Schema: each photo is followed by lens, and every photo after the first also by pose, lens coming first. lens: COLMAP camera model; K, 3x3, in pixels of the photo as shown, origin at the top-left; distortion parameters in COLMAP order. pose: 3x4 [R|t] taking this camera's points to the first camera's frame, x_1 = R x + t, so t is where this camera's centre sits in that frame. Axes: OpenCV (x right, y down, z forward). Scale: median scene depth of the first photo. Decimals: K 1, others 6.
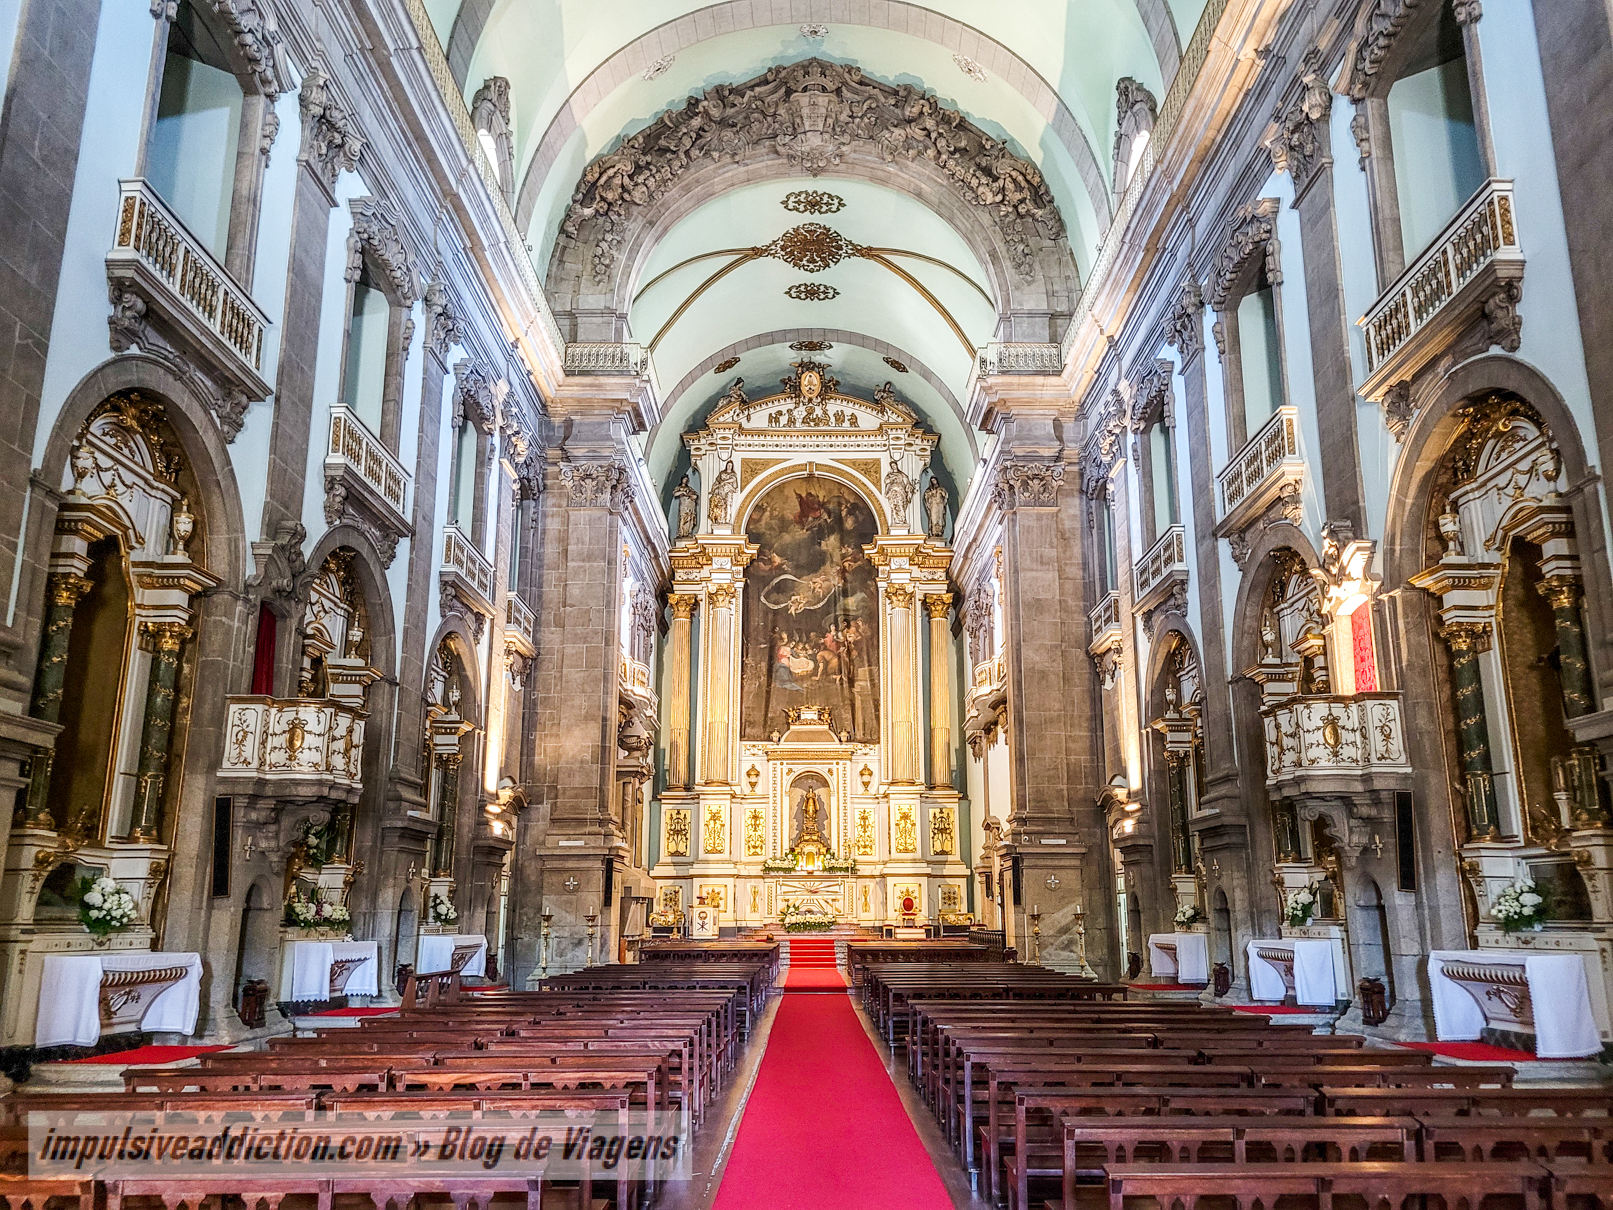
lens RADIAL K [[1240.9, 0, 802.2], [0, 1240.9, 612.7], [0, 0, 1]] dist [0.055530, -0.019064]
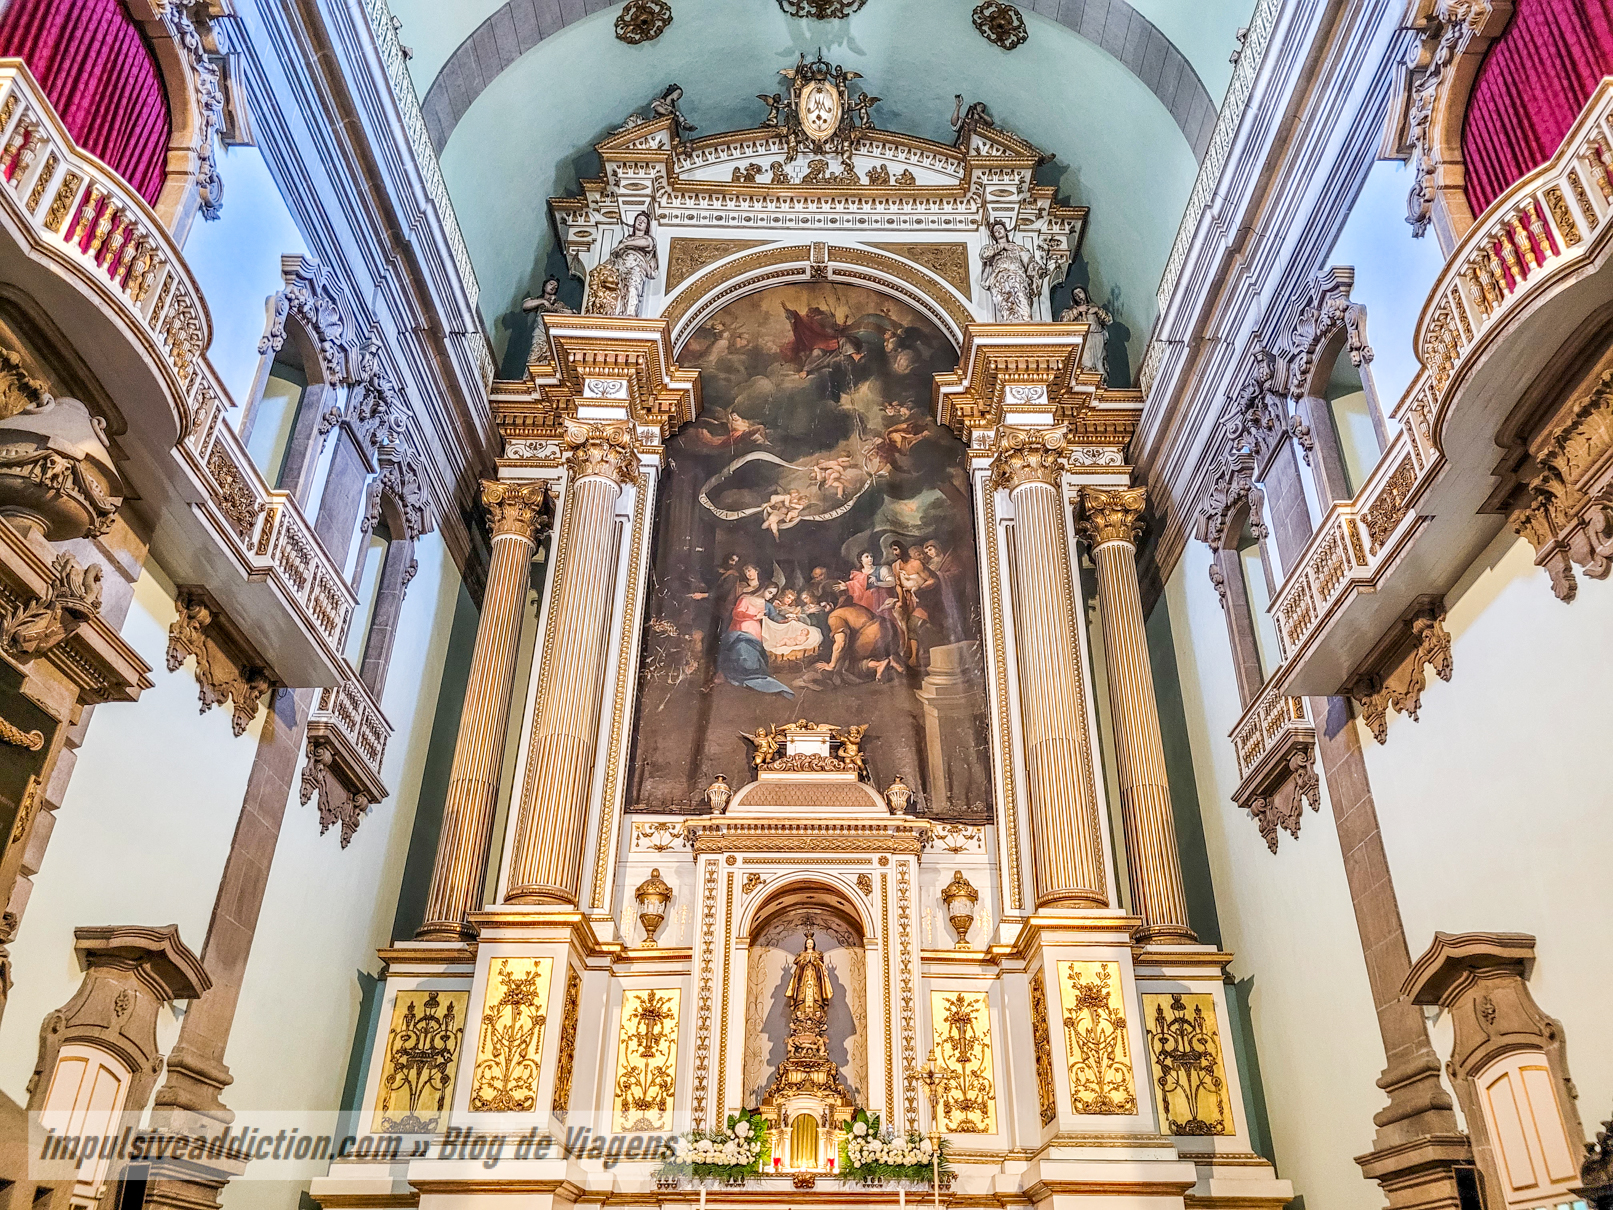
lens RADIAL K [[1240.9, 0, 821.3], [0, 1240.9, 600.1], [0, 0, 1]] dist [0.055530, -0.019064]
pose [[0.999906, 0.011760, 0.006981, 0.006381], [-0.009286, 0.958564, -0.284726, 0.146830], [-0.010040, 0.284634, 0.958584, 0.604683]]
